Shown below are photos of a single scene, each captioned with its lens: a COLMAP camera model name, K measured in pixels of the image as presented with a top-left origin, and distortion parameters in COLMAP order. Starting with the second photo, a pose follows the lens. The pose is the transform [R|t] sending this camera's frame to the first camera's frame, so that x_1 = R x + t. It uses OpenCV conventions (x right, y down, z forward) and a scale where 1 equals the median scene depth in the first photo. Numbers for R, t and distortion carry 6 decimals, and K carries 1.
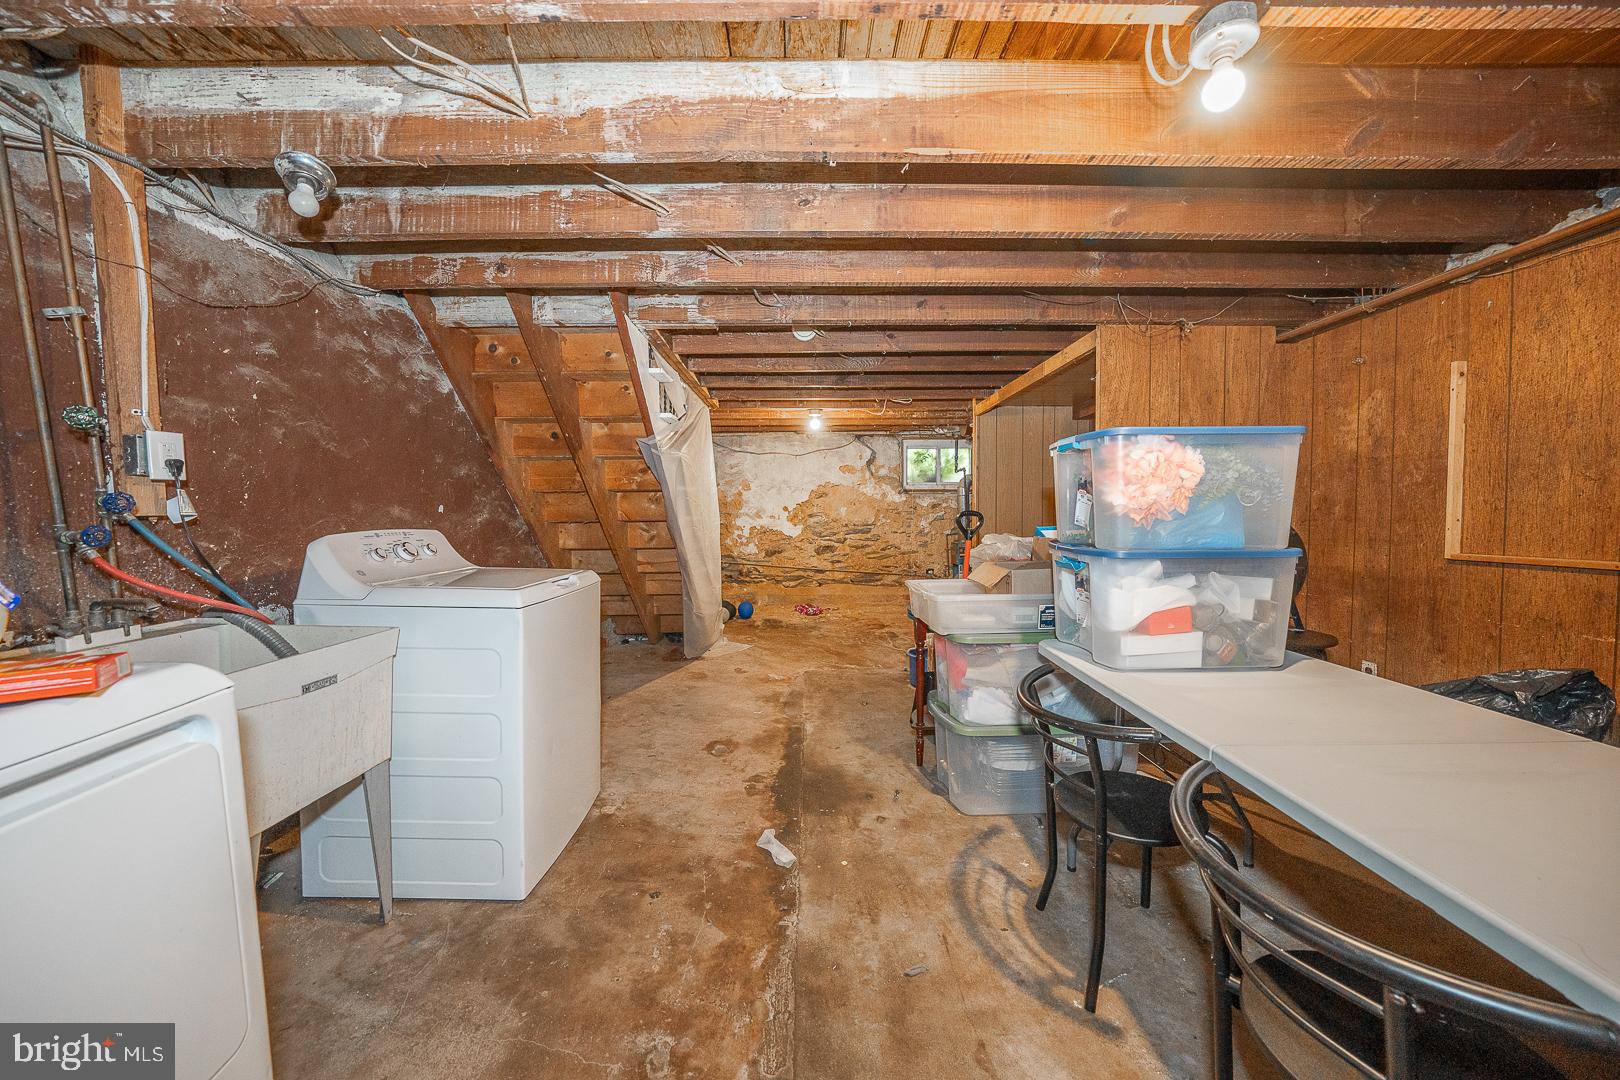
lens RADIAL K [[558.5, 0, 815.0], [0, 558.5, 535.3], [0, 0, 1]] dist [-0.026198, 0.004966]
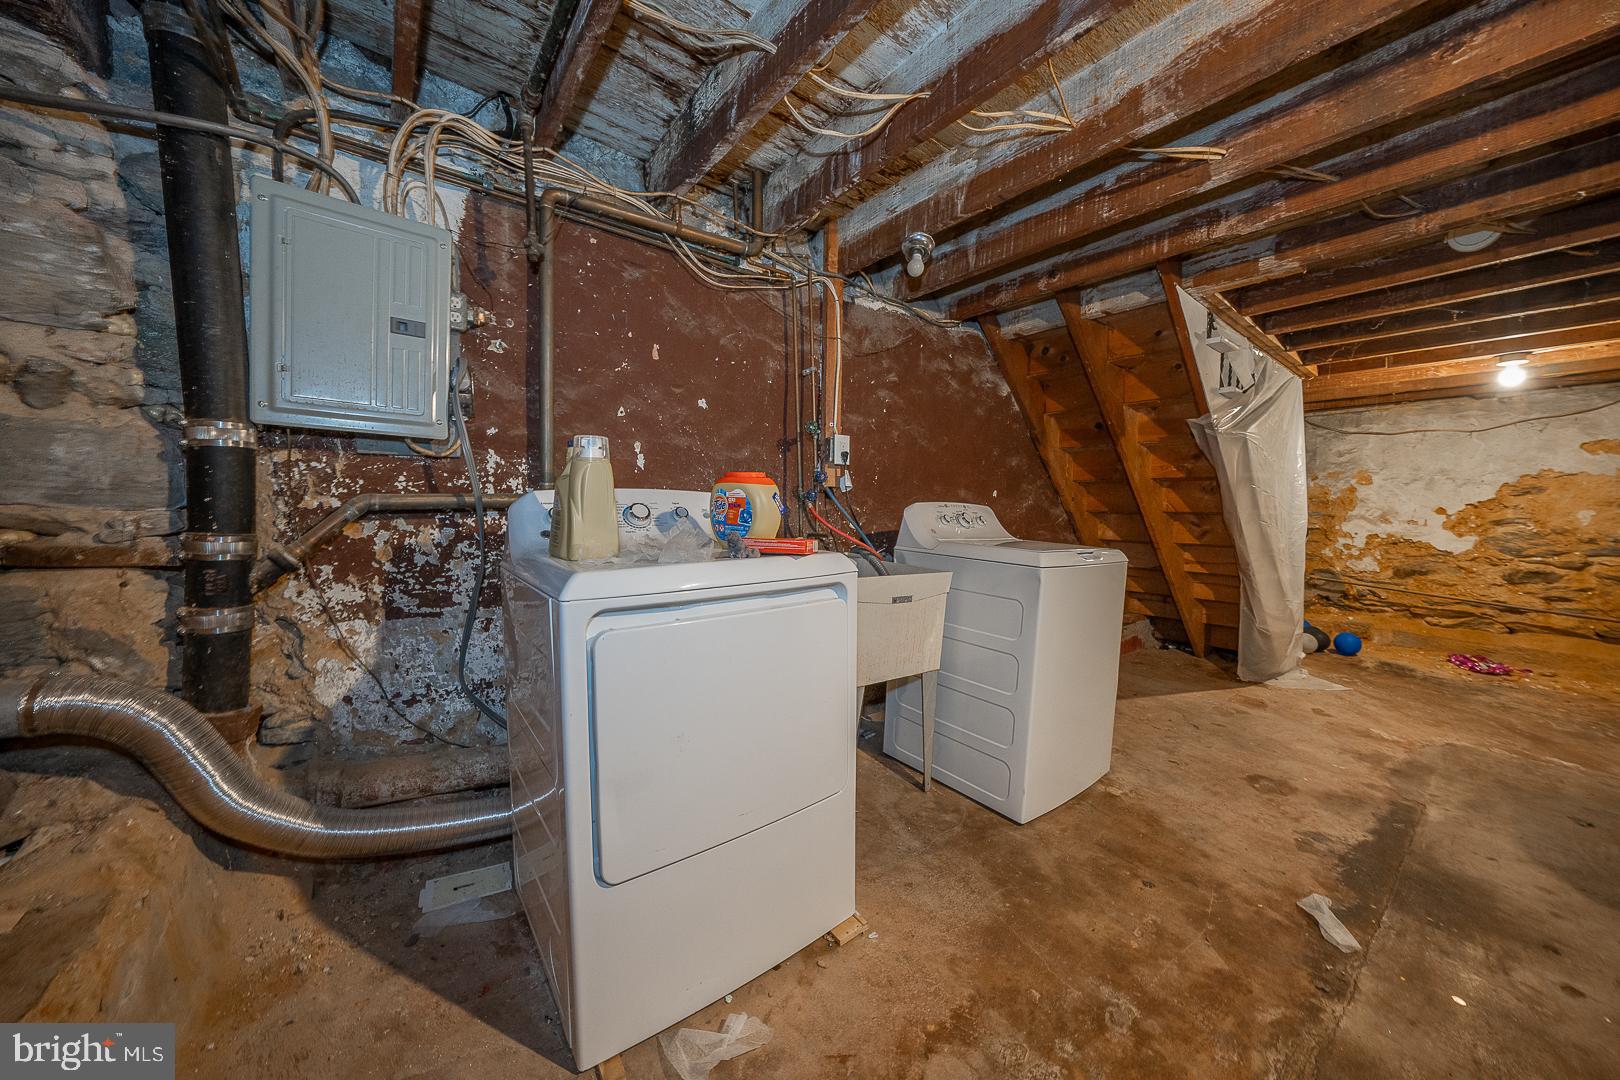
lens RADIAL K [[558.5, 0, 807.2], [0, 558.5, 531.7], [0, 0, 1]] dist [-0.026198, 0.004966]
pose [[0.591384, 0.051202, -0.804763, 0.074030], [-0.066588, 0.997675, 0.014544, 0.057874], [0.803636, 0.044987, 0.593418, -0.048154]]
